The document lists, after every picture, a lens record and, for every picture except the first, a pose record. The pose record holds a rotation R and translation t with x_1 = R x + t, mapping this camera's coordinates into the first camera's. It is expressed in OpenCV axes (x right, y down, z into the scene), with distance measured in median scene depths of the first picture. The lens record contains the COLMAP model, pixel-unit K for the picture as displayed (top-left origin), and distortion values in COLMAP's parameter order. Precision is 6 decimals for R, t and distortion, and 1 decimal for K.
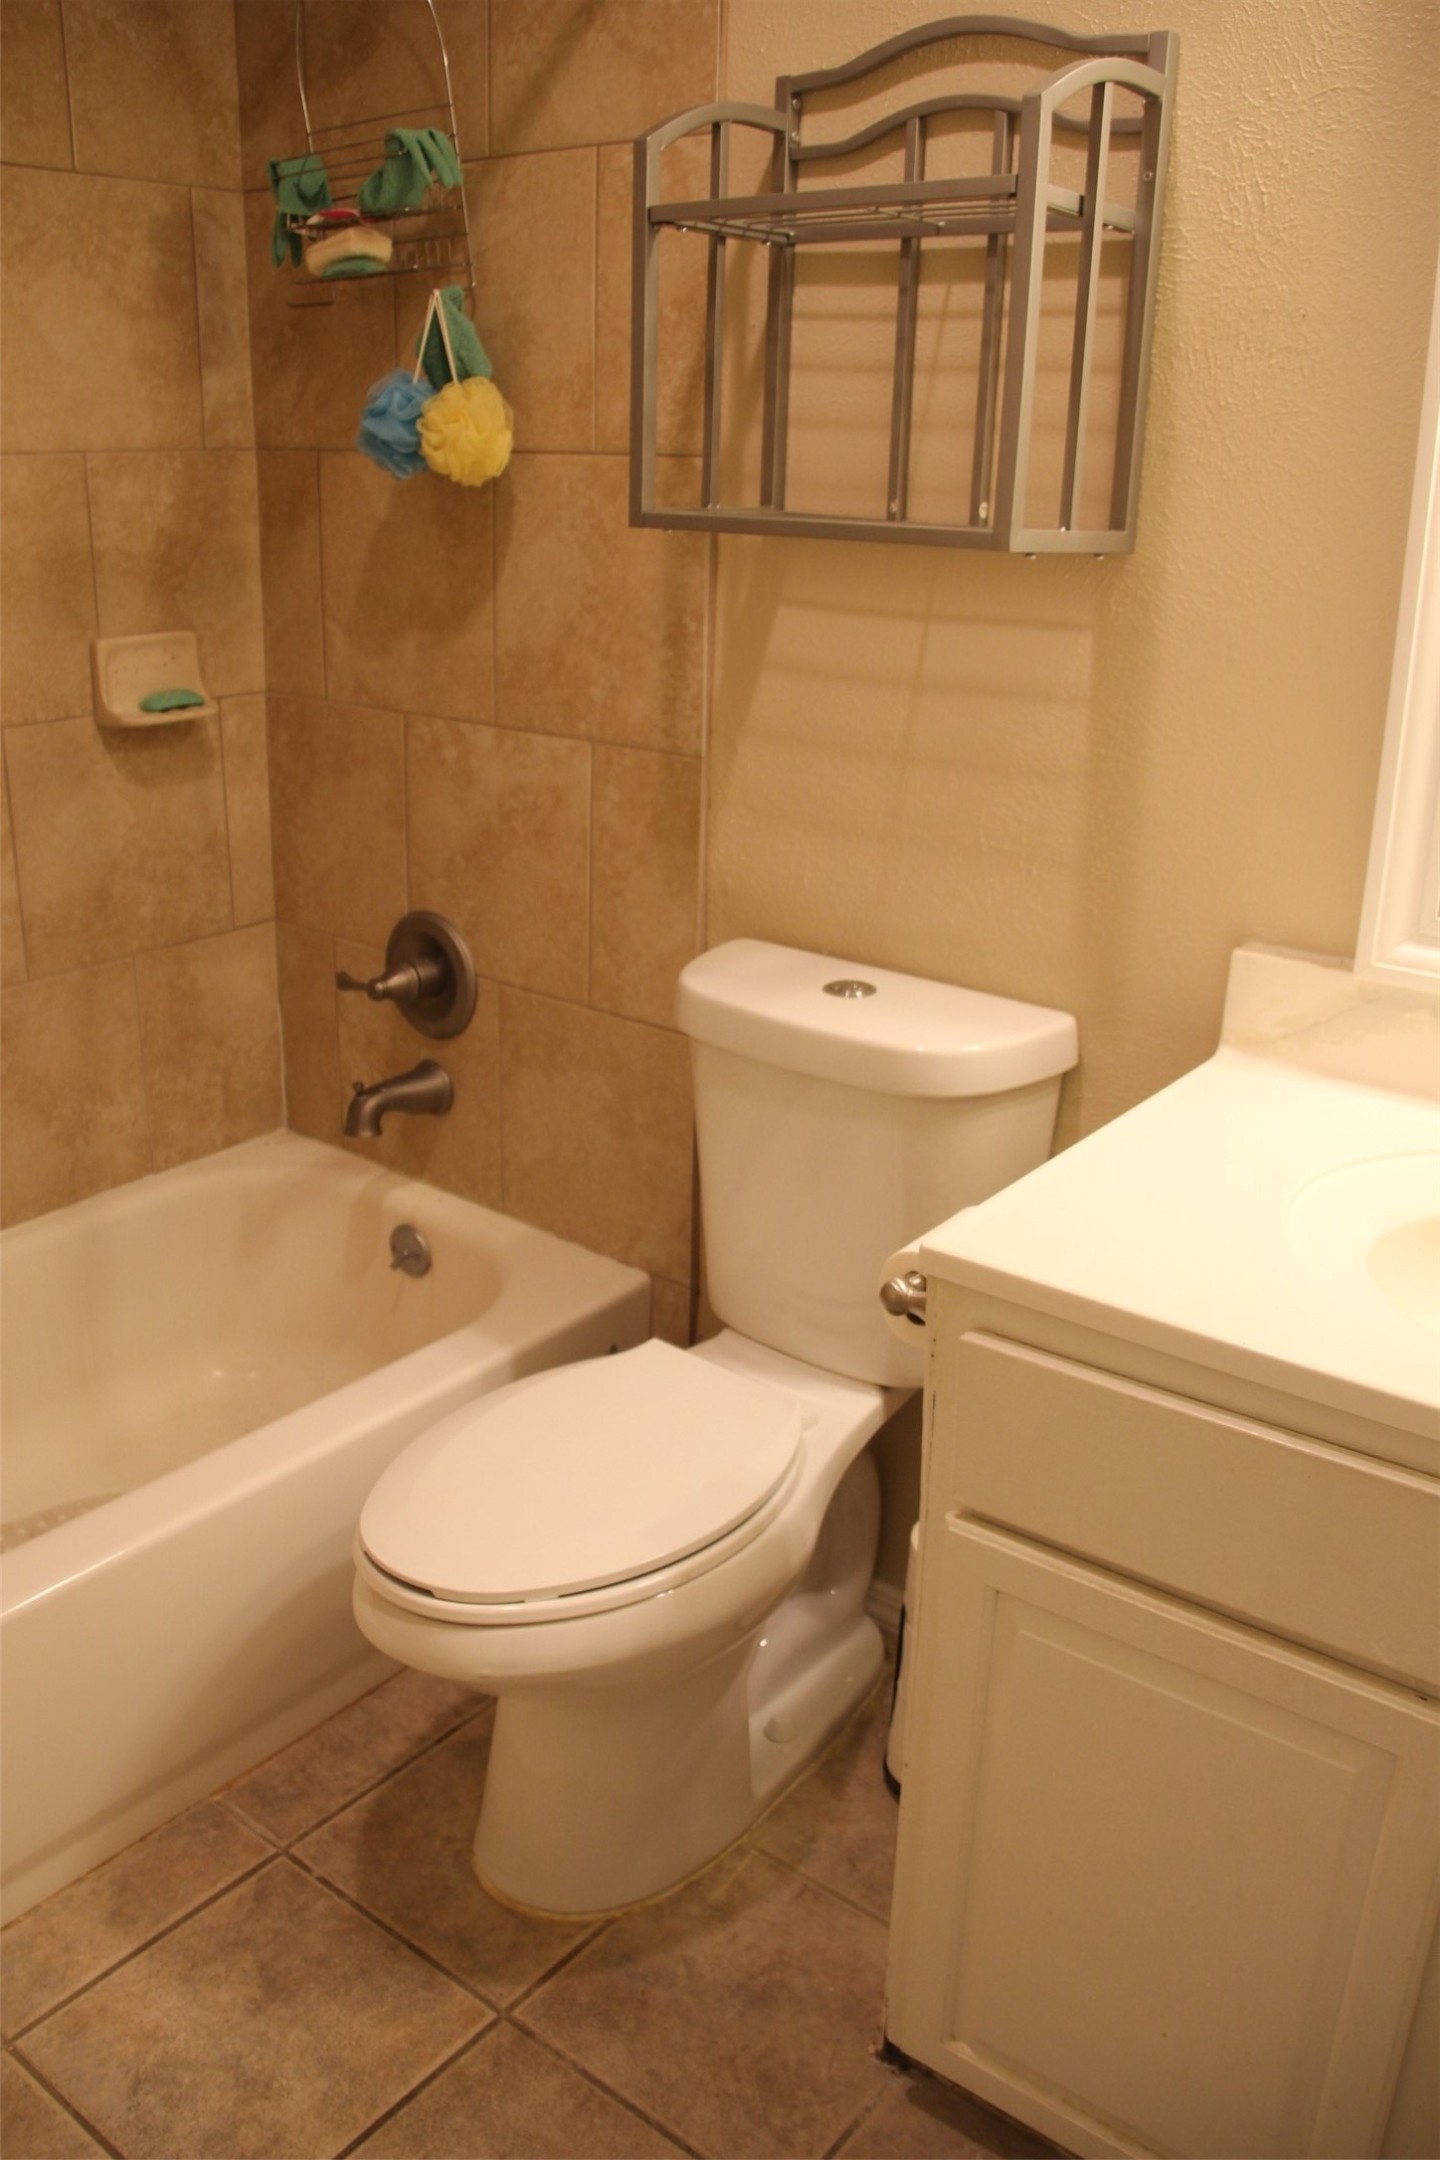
lens RADIAL K [[1820.3, 0, 720.0], [0, 1820.3, 1080.0], [0, 0, 1]] dist [-0.157663, 0.111898]
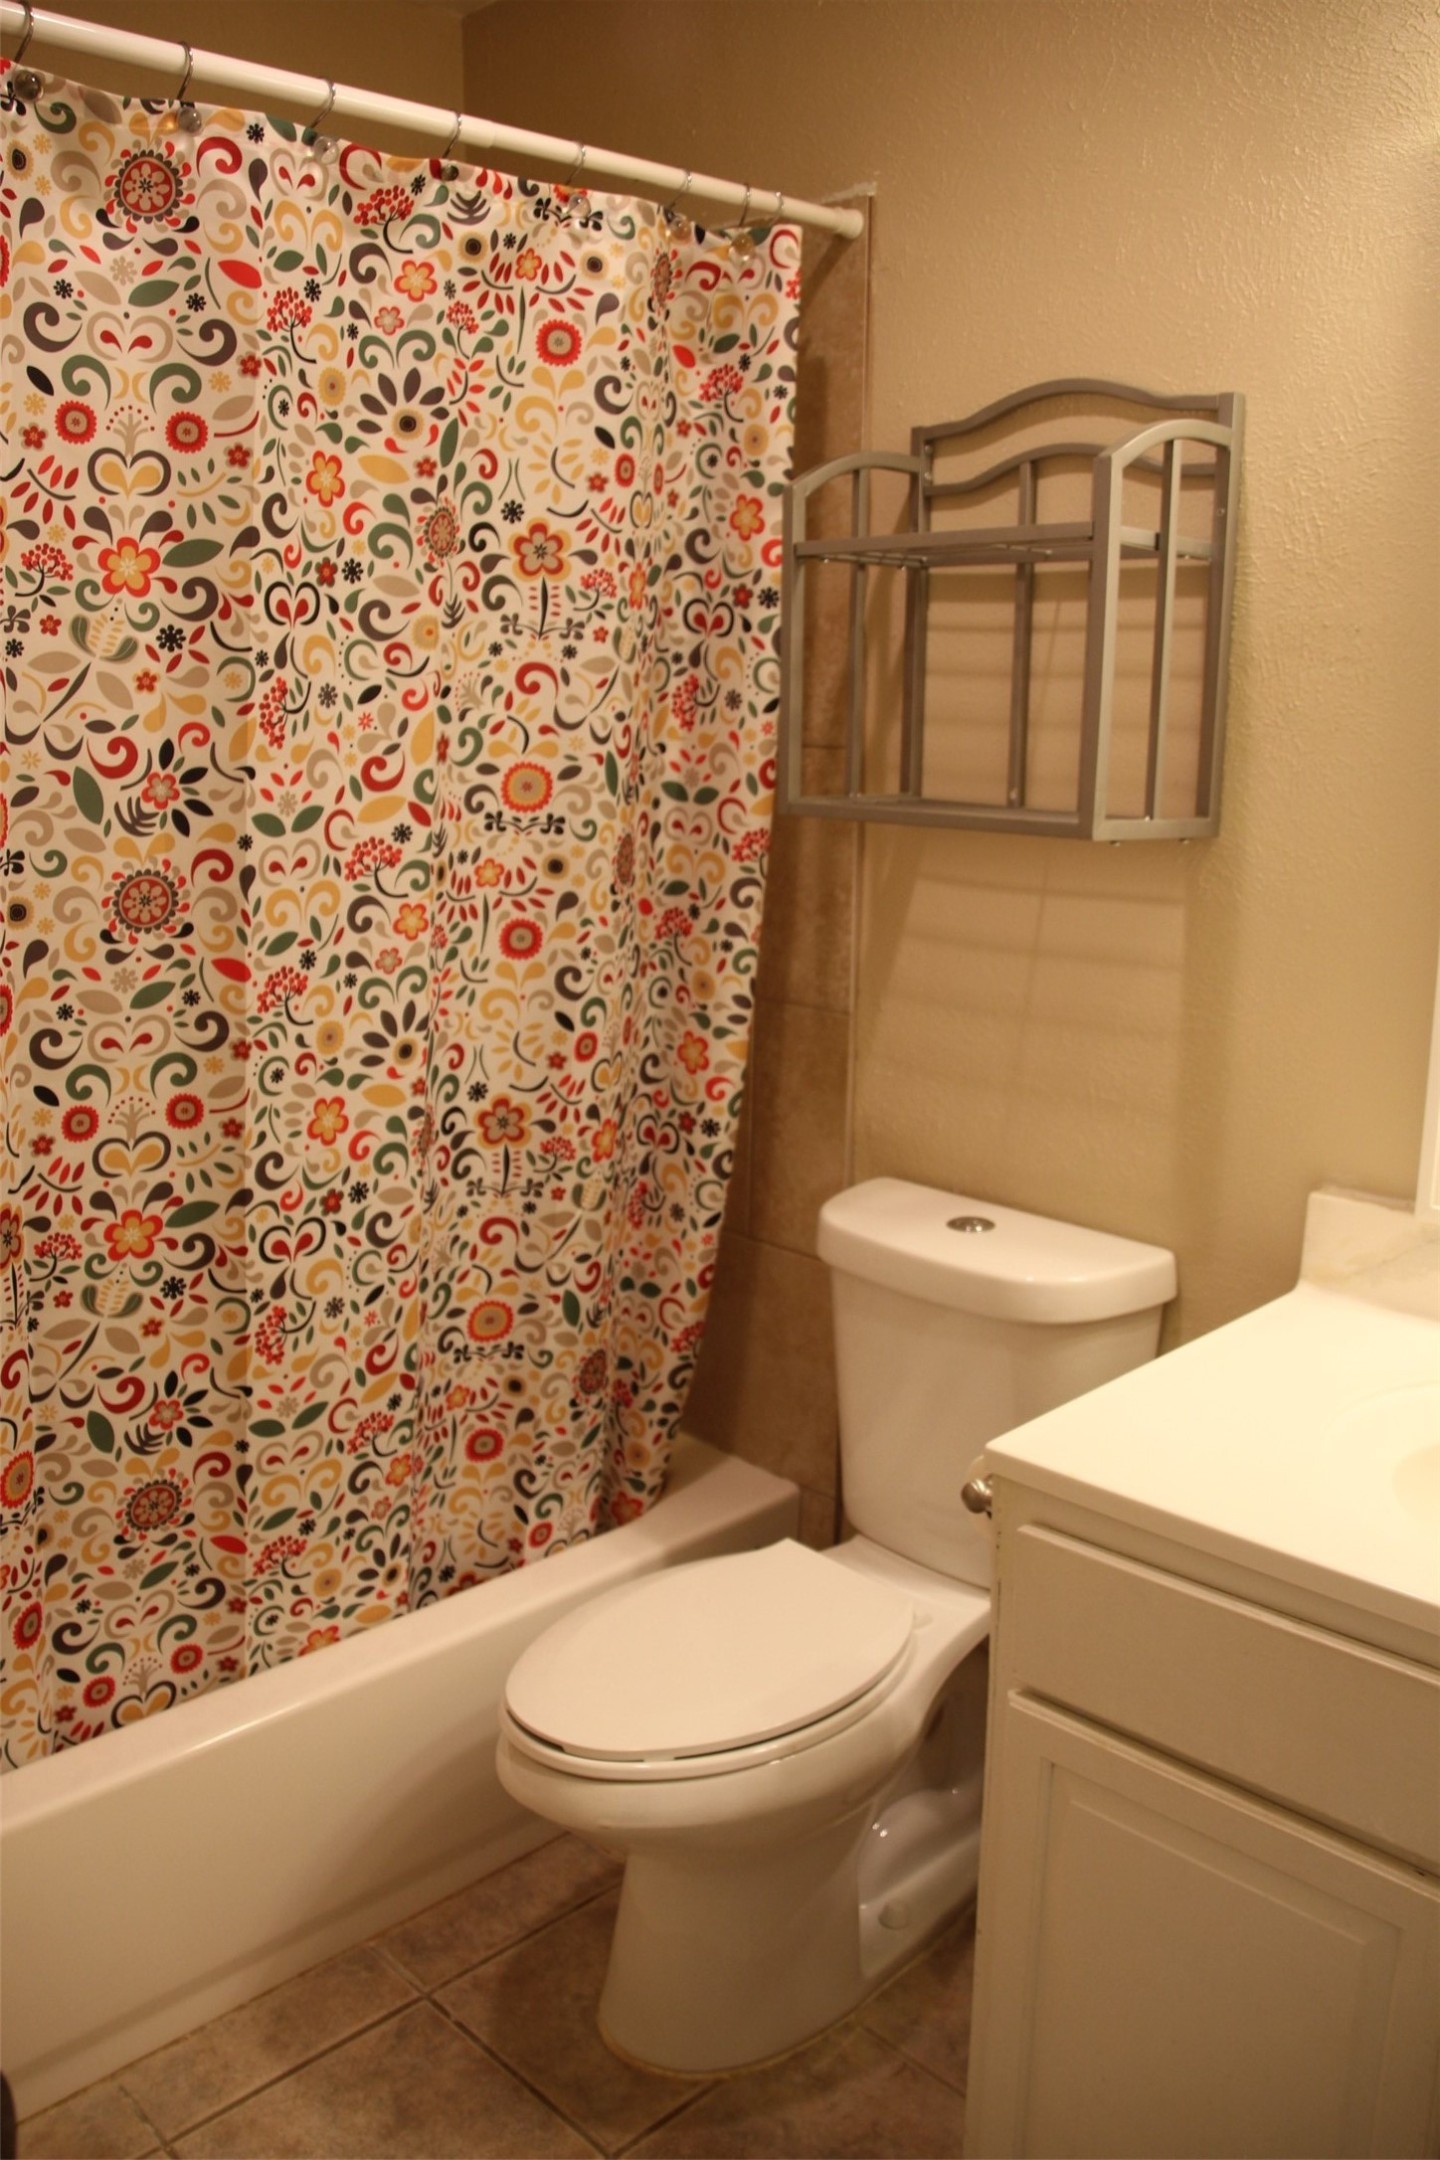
lens RADIAL K [[1820.3, 0, 720.0], [0, 1820.3, 1080.0], [0, 0, 1]] dist [-0.157663, 0.111898]
pose [[0.991185, 0.013975, -0.131746, 0.068625], [-0.031285, 0.990987, -0.130251, 0.012098], [0.128739, 0.133224, 0.982689, -0.120478]]
